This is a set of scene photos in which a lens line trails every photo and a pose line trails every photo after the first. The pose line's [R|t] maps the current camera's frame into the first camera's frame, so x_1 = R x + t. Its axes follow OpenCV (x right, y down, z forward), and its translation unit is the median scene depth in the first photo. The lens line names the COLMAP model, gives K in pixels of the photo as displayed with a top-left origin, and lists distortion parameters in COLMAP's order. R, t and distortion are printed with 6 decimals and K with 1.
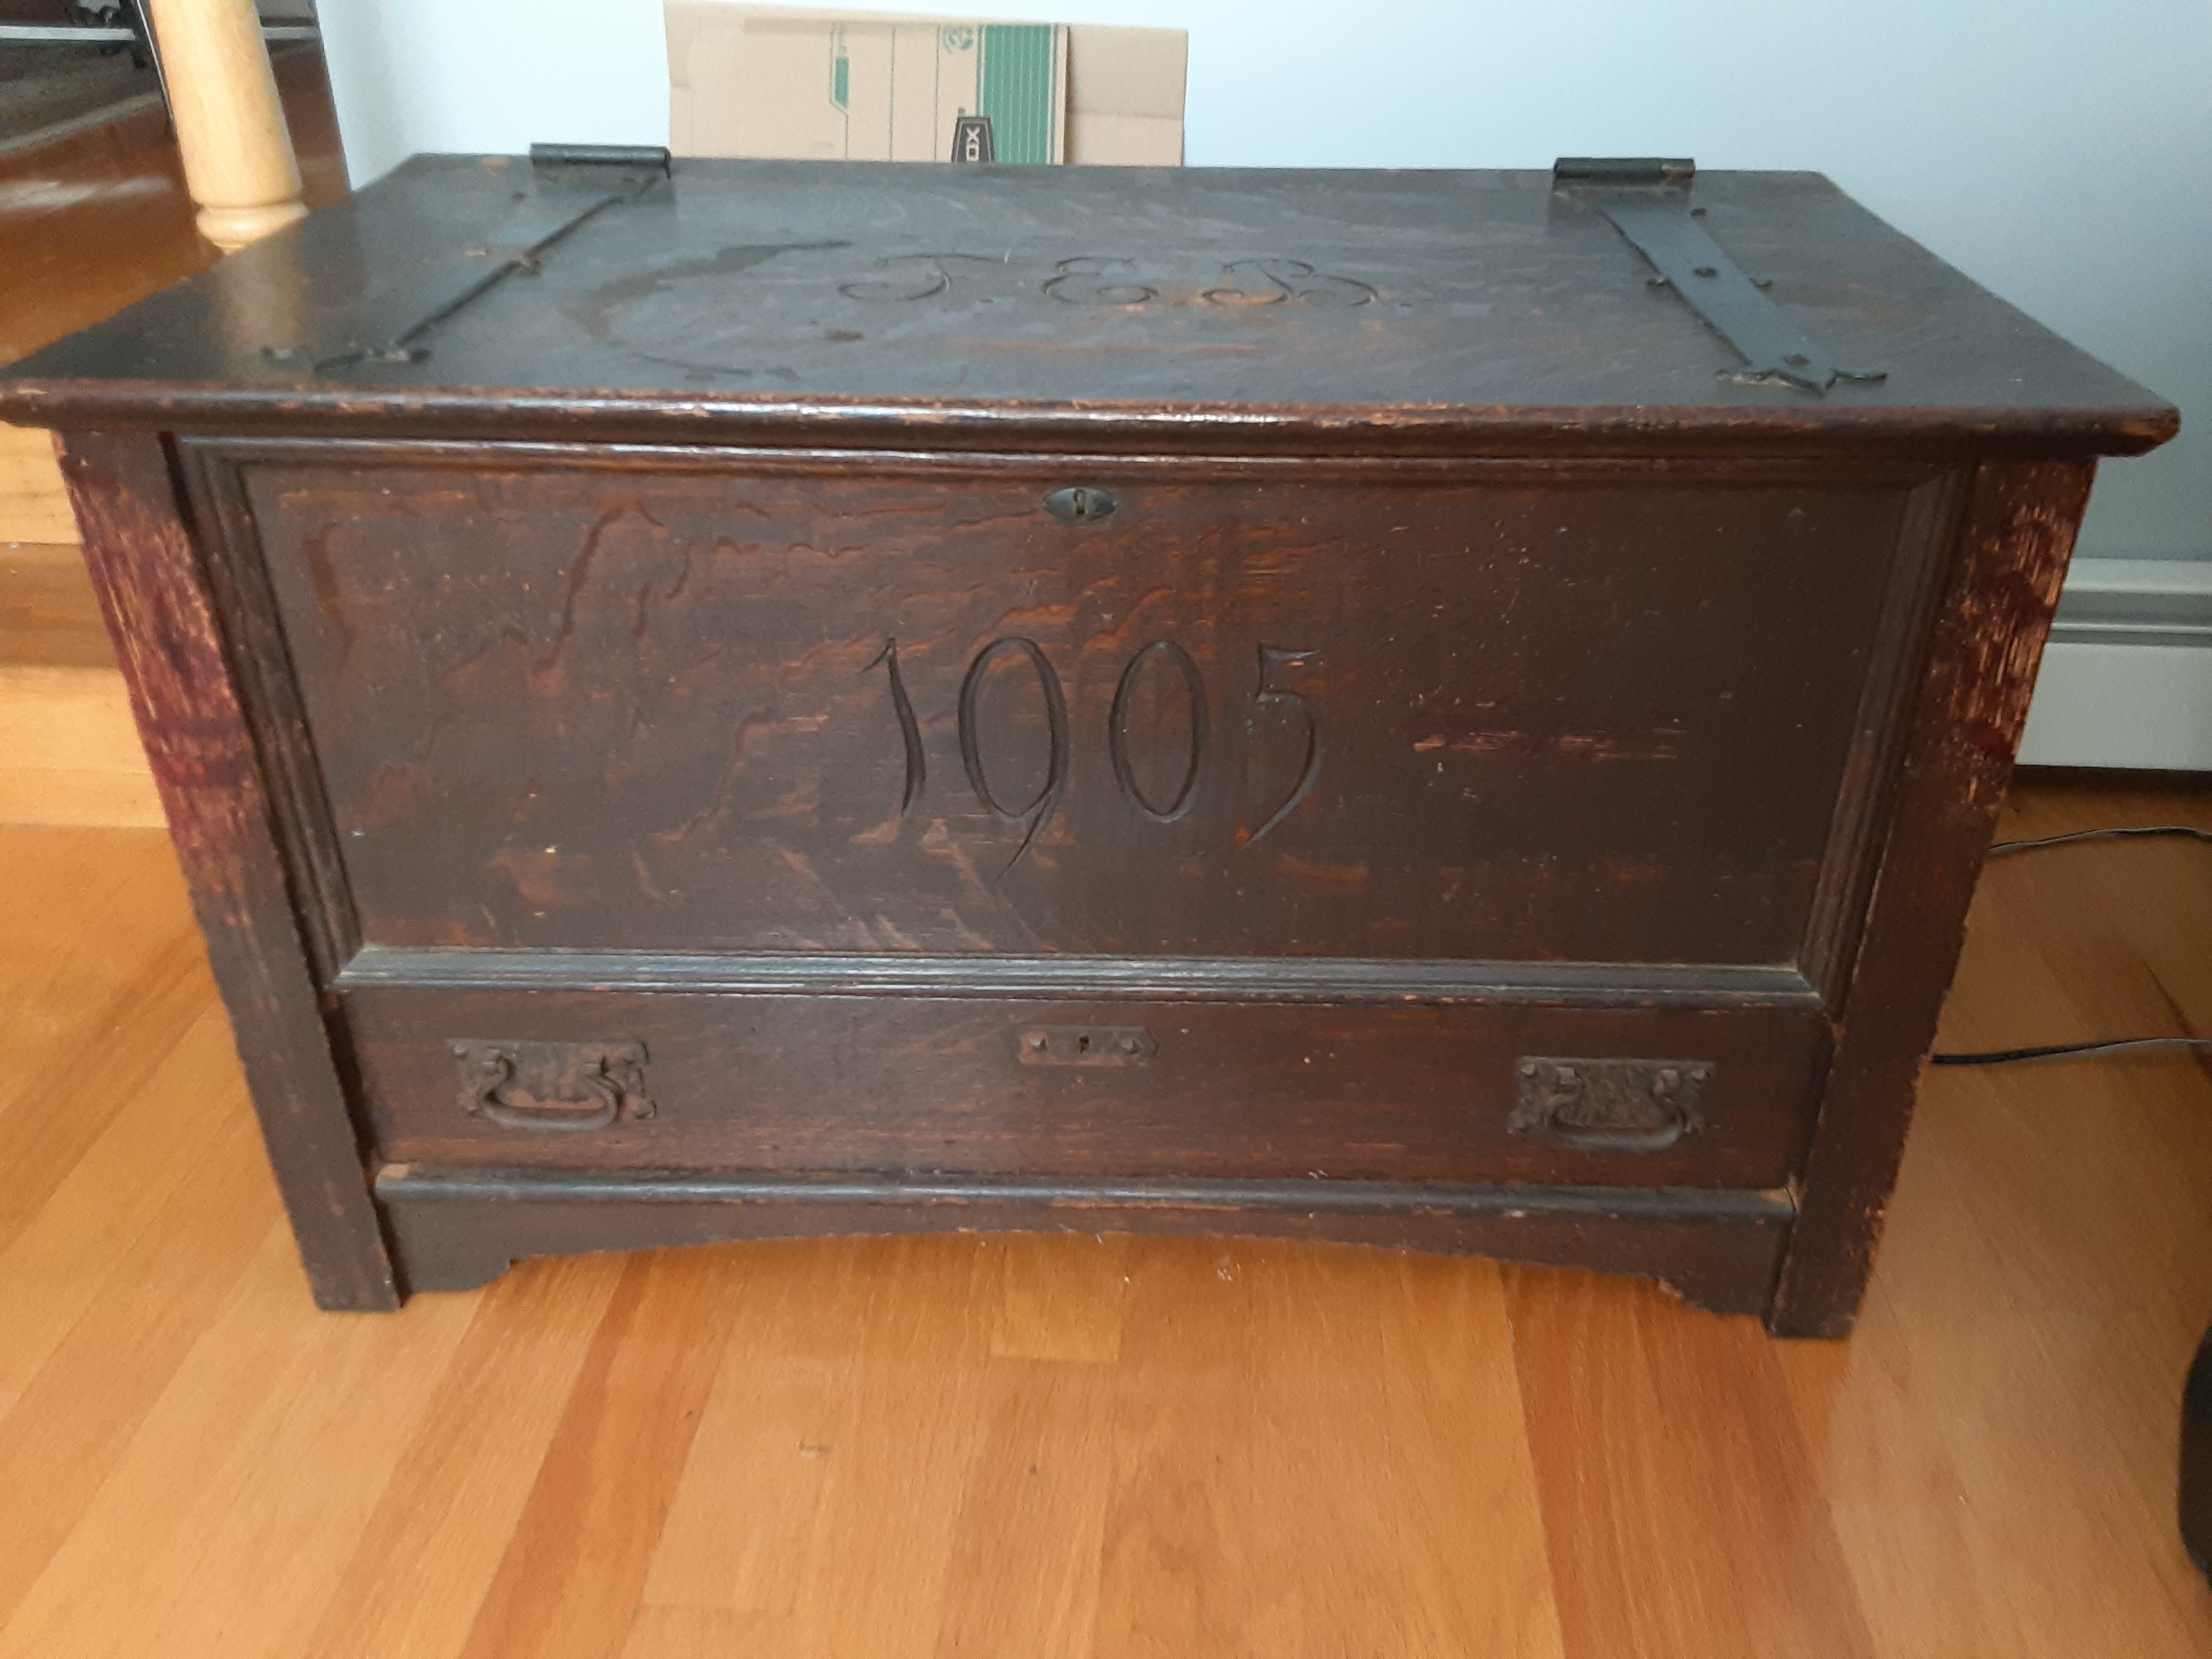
lens RADIAL K [[1833.6, 0, 1108.9], [0, 1833.6, 832.4], [0, 0, 1]] dist [0.024441, -0.103374]
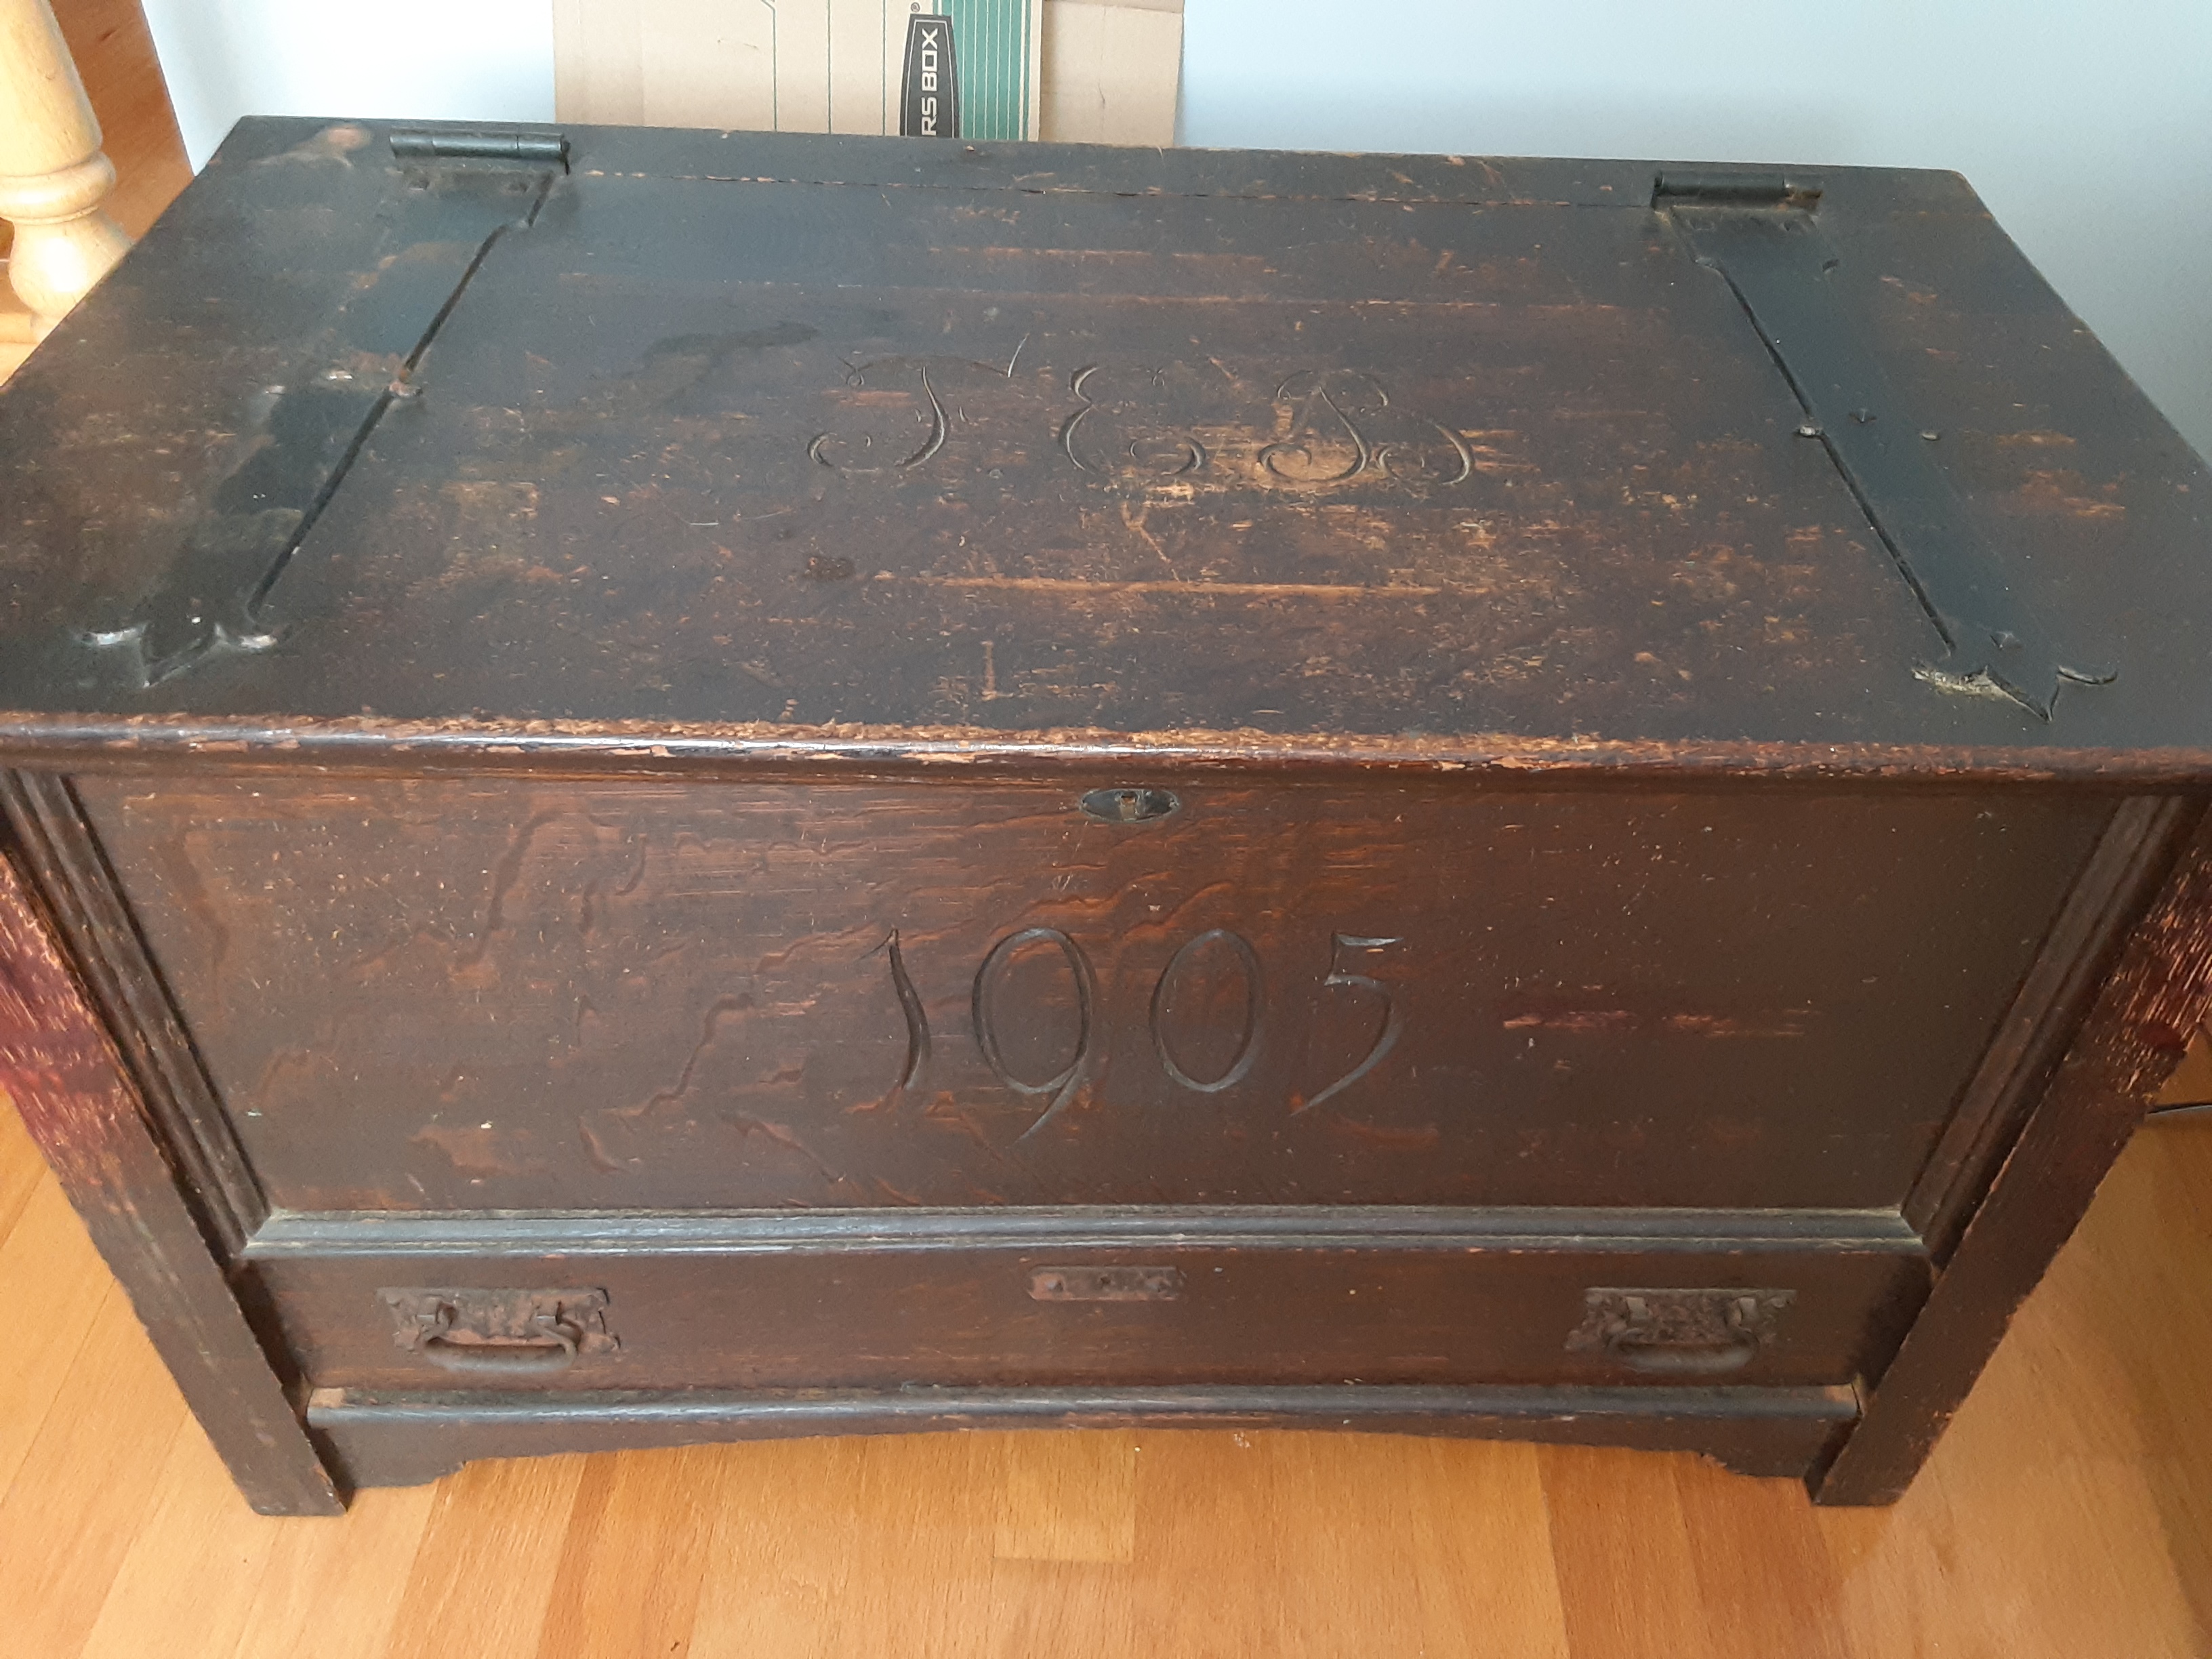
lens RADIAL K [[1833.6, 0, 1105.4], [0, 1833.6, 817.0], [0, 0, 1]] dist [0.024441, -0.103374]
pose [[0.998606, -0.008241, 0.052132, -0.059904], [-0.002188, 0.980422, 0.196898, -0.291077], [-0.052734, -0.196737, 0.979037, 0.176757]]
